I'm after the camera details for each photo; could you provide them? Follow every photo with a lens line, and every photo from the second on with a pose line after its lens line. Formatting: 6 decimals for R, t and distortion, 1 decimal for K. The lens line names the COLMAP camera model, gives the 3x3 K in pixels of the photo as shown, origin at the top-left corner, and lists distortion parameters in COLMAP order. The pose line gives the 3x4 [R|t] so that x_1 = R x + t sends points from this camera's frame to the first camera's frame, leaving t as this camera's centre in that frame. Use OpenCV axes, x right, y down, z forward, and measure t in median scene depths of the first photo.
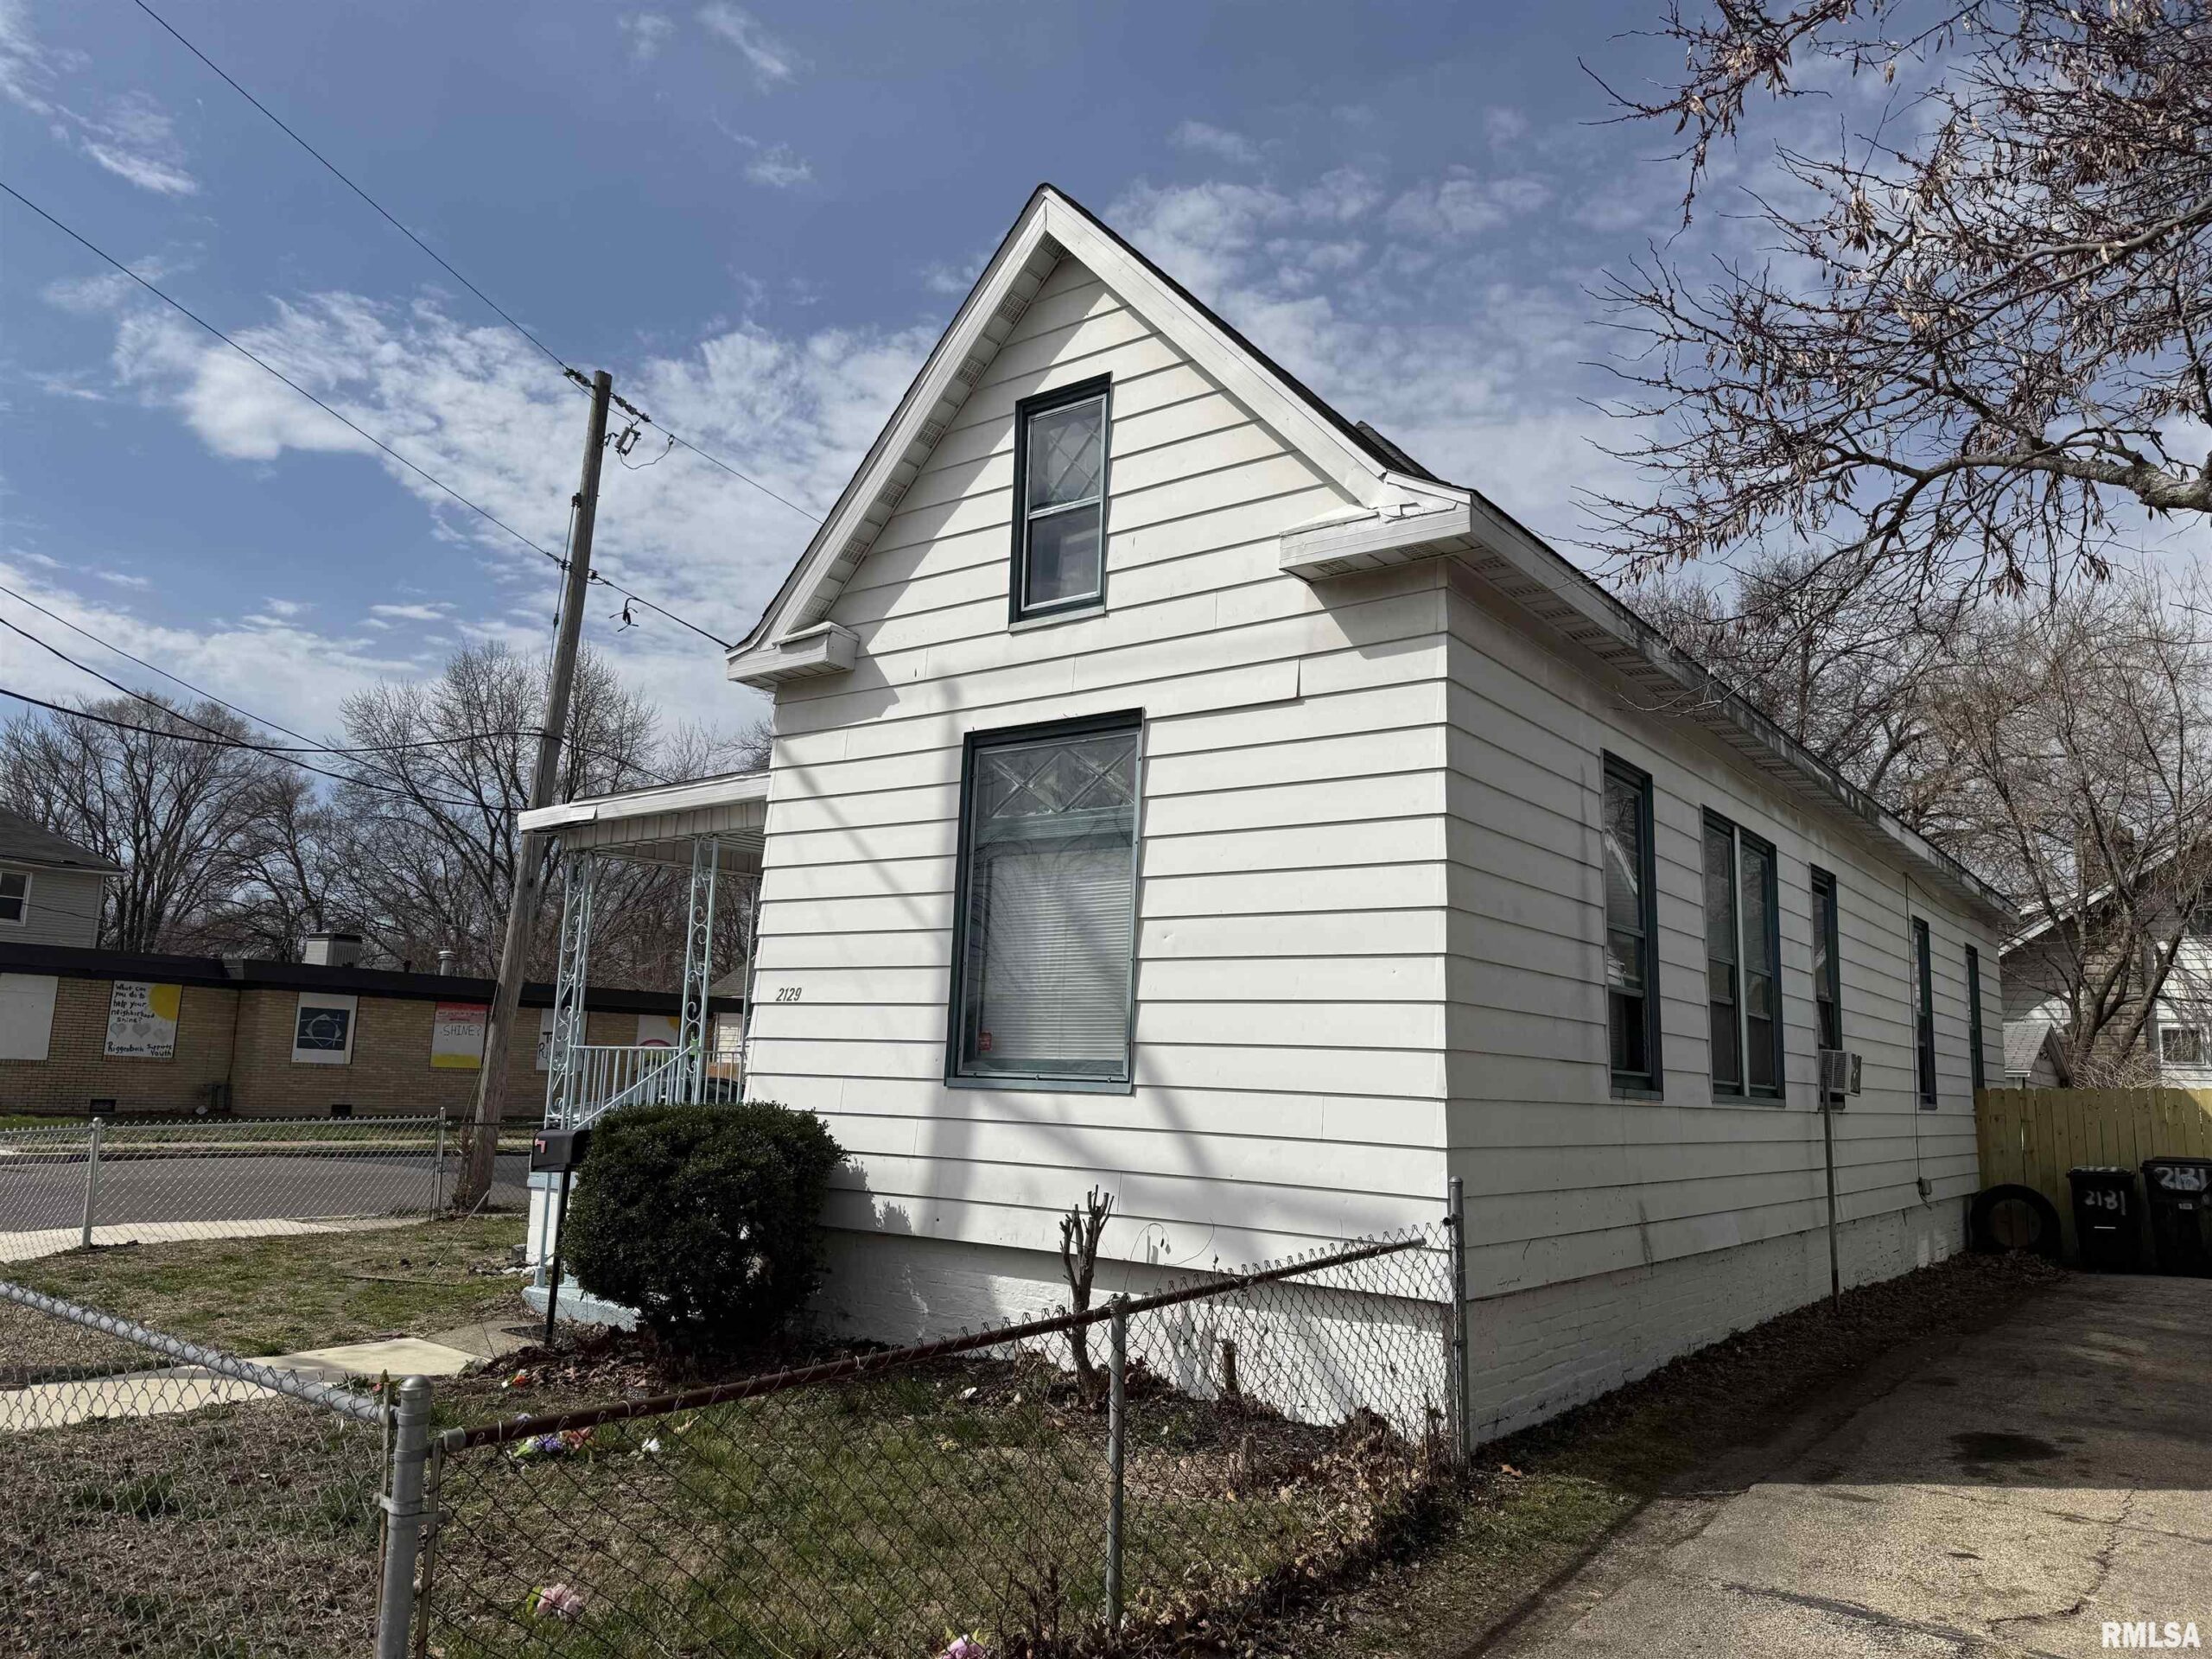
lens RADIAL K [[1553.0, 0, 1106.0], [0, 1553.0, 829.5], [0, 0, 1]] dist [0.083618, -0.107456]
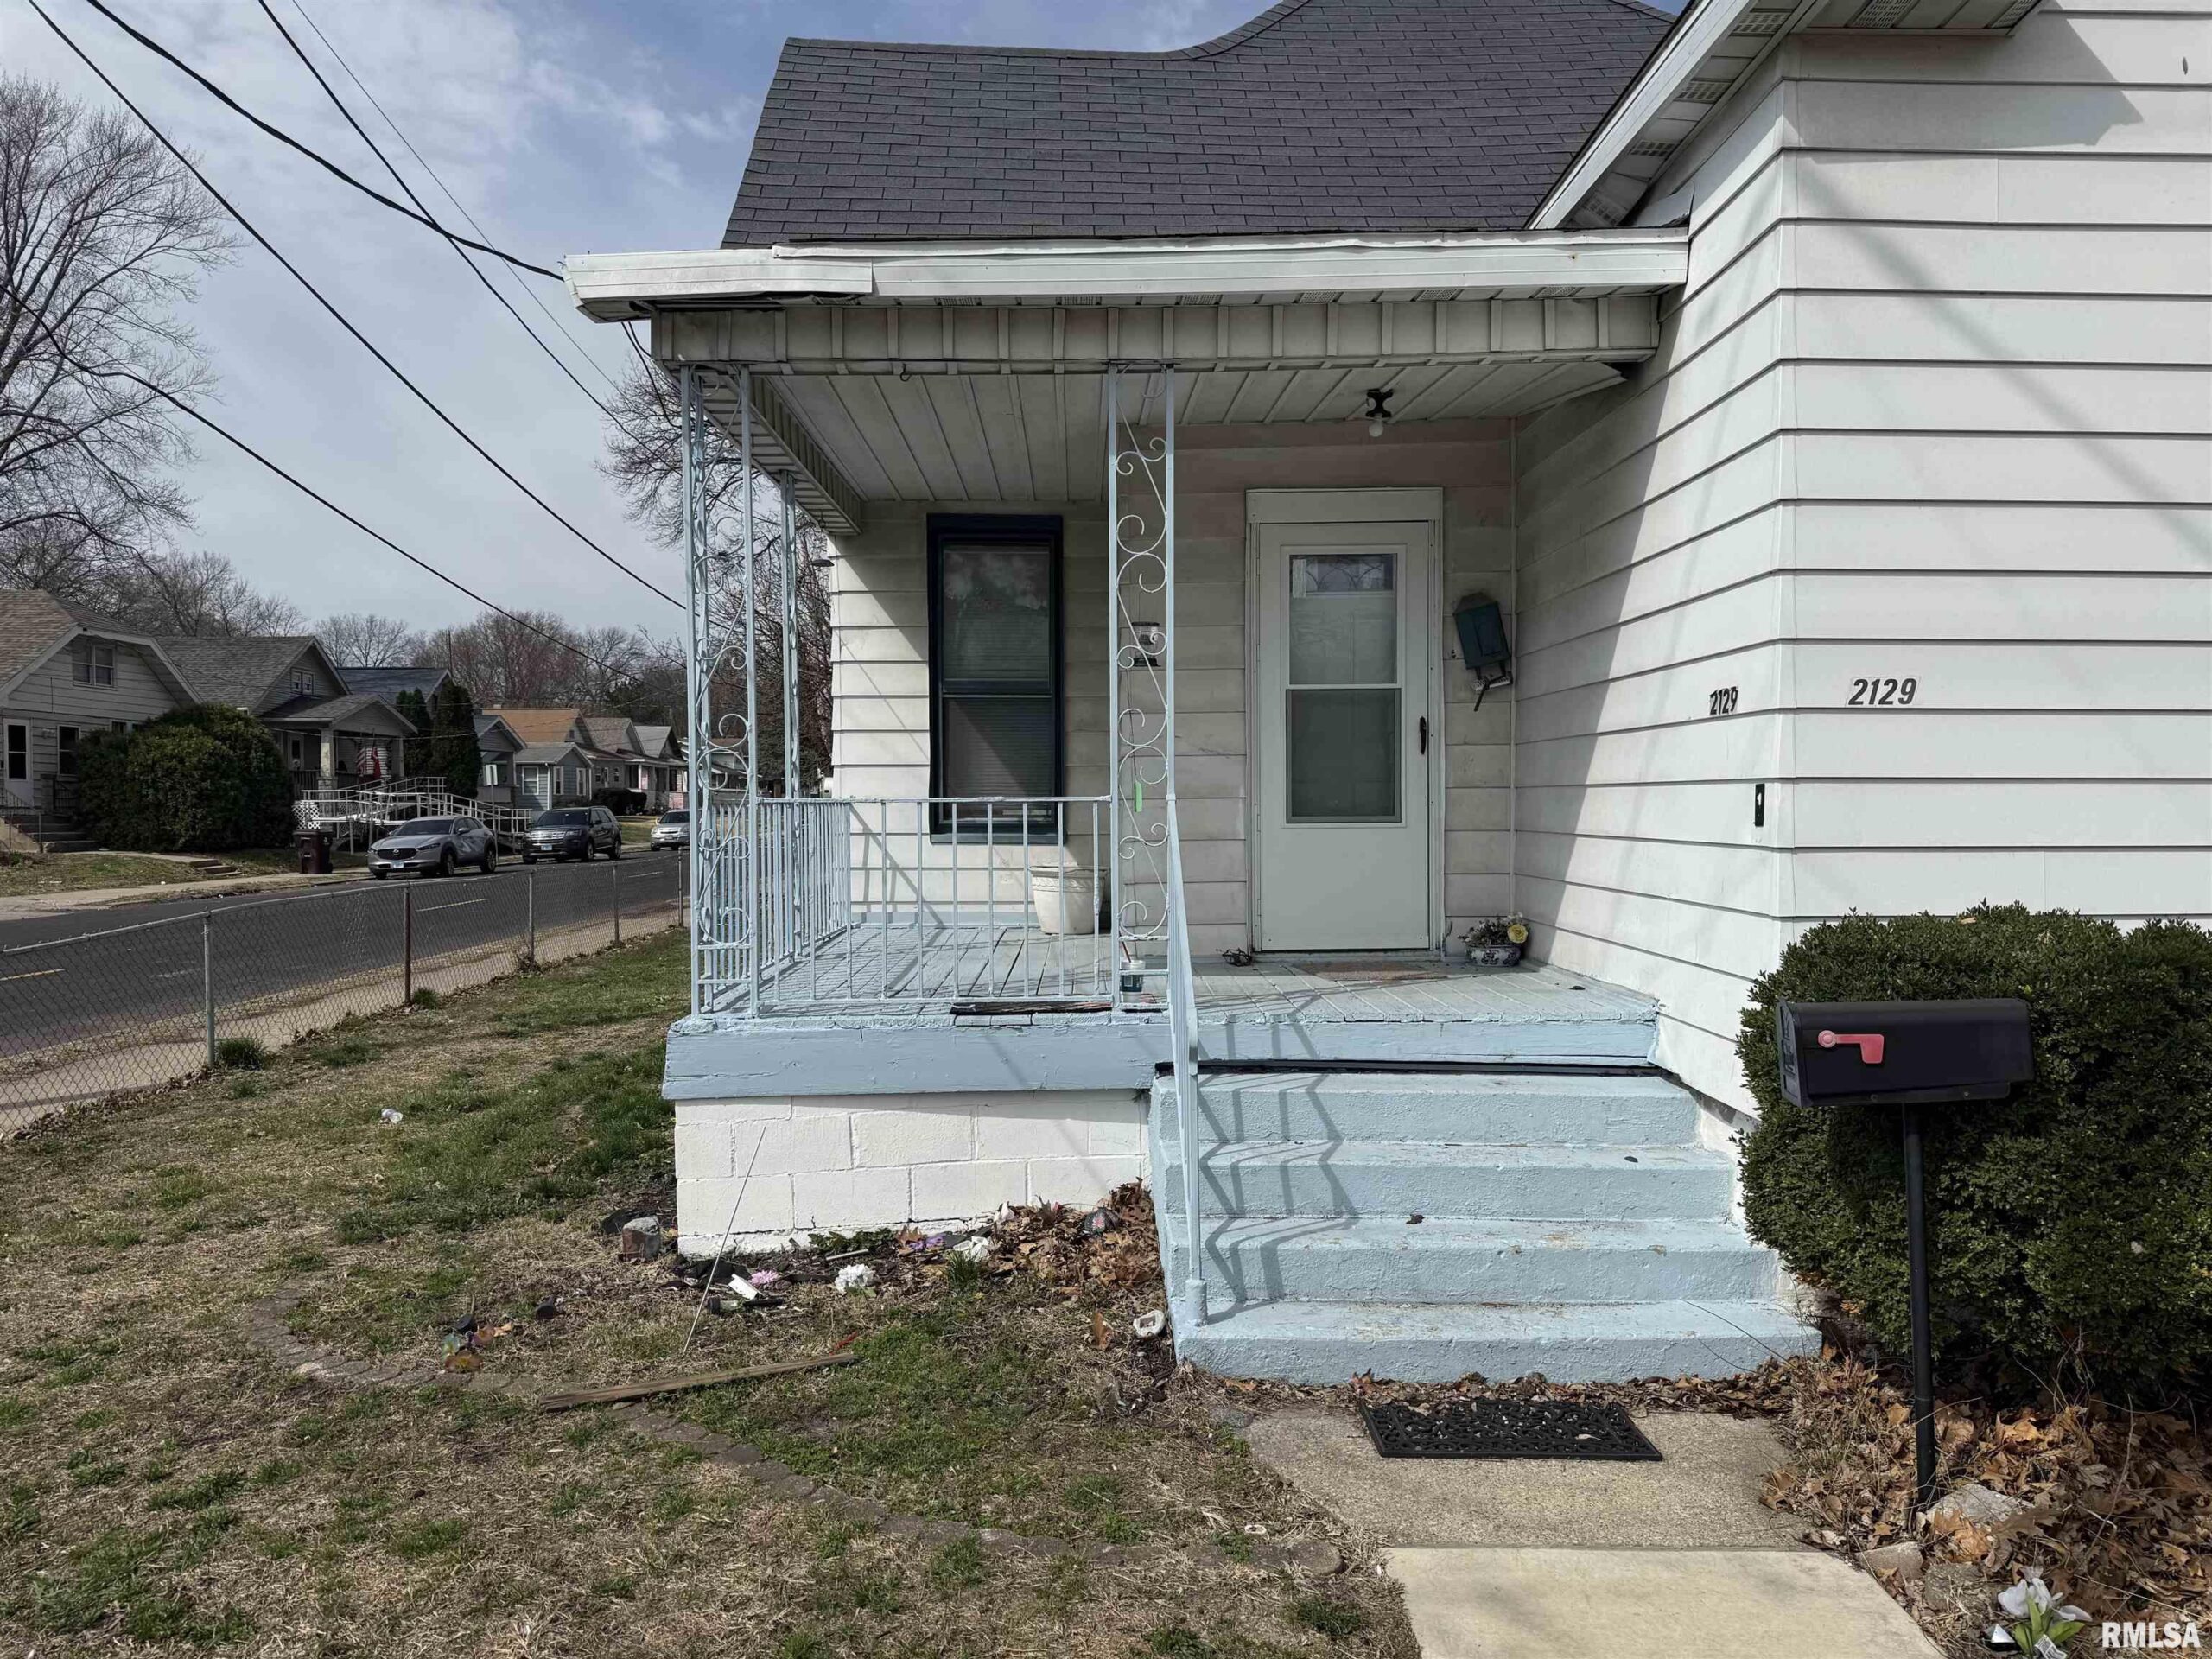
lens RADIAL K [[1558.9, 0, 1112.4], [0, 1558.9, 817.7], [0, 0, 1]] dist [0.089673, -0.110186]
pose [[0.789848, -0.041977, 0.611864, -0.781733], [-0.067931, 0.985528, 0.155304, 0.091787], [-0.609529, -0.164231, 0.775566, 0.818863]]
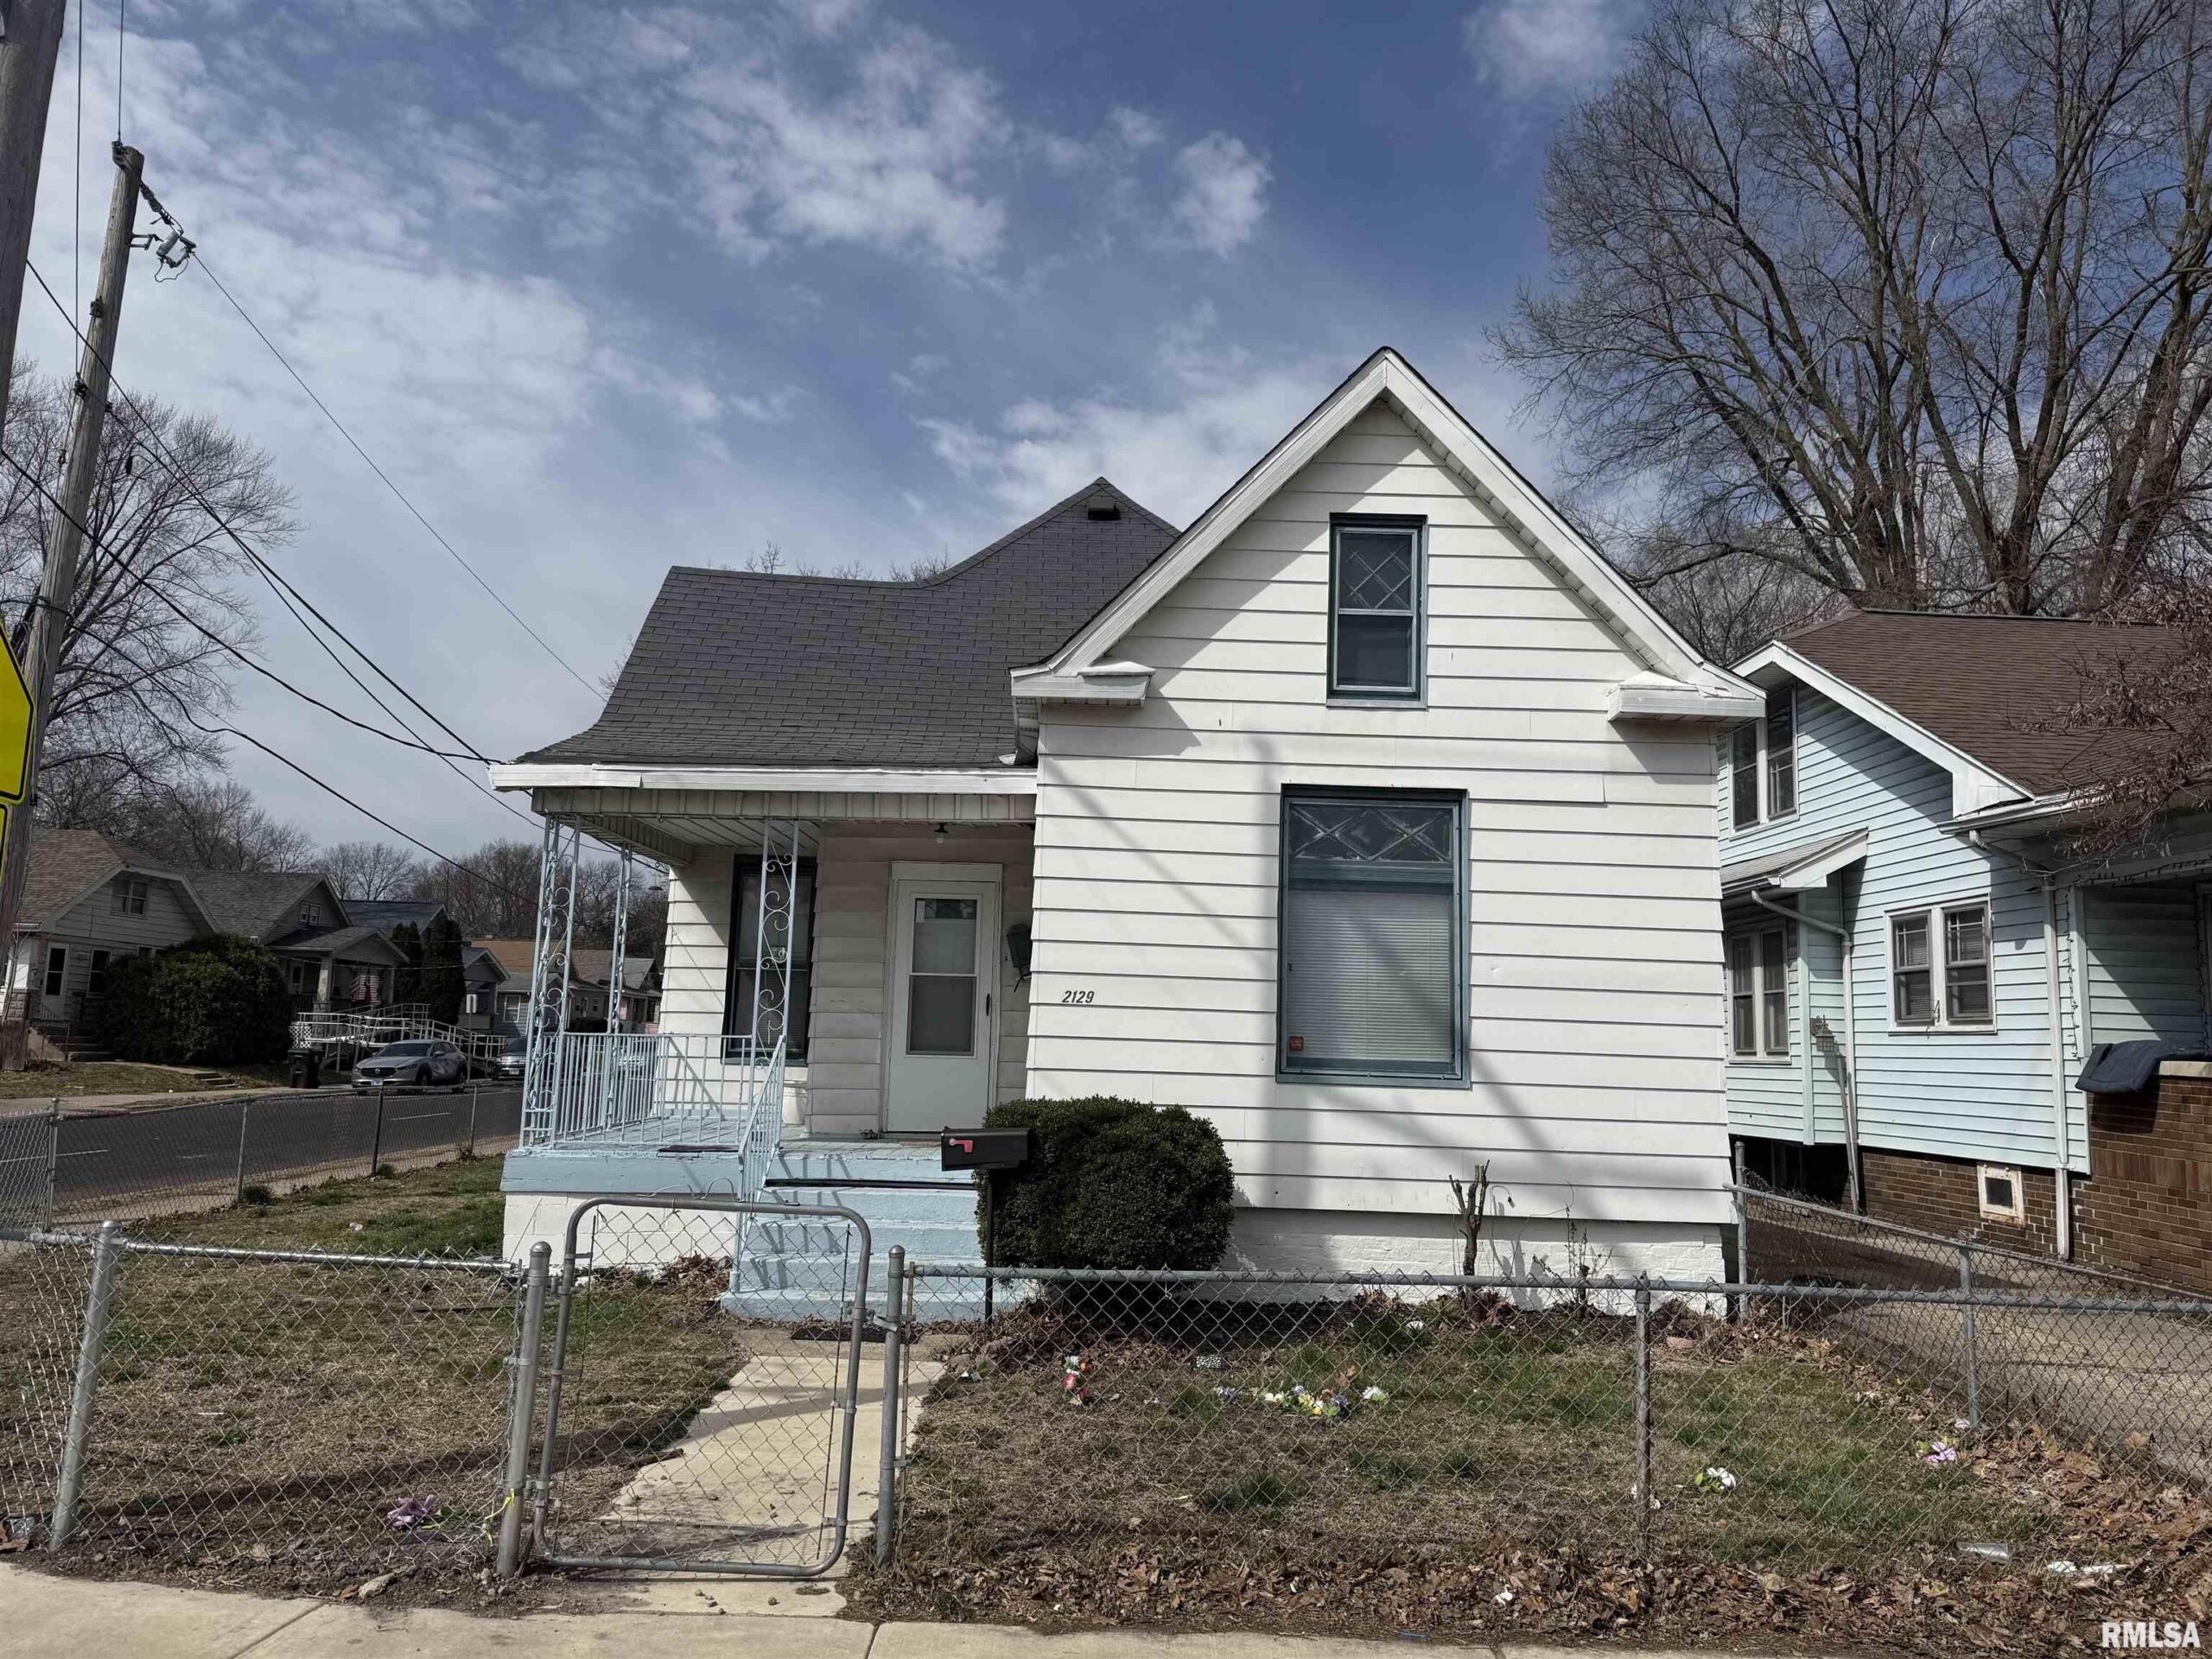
lens RADIAL K [[1558.9, 0, 1112.4], [0, 1558.9, 817.7], [0, 0, 1]] dist [0.089673, -0.110186]
pose [[0.788459, 0.079679, 0.609905, -0.943918], [-0.101234, 0.994862, 0.000900, -0.025001], [-0.606699, -0.062452, 0.792474, 0.136129]]
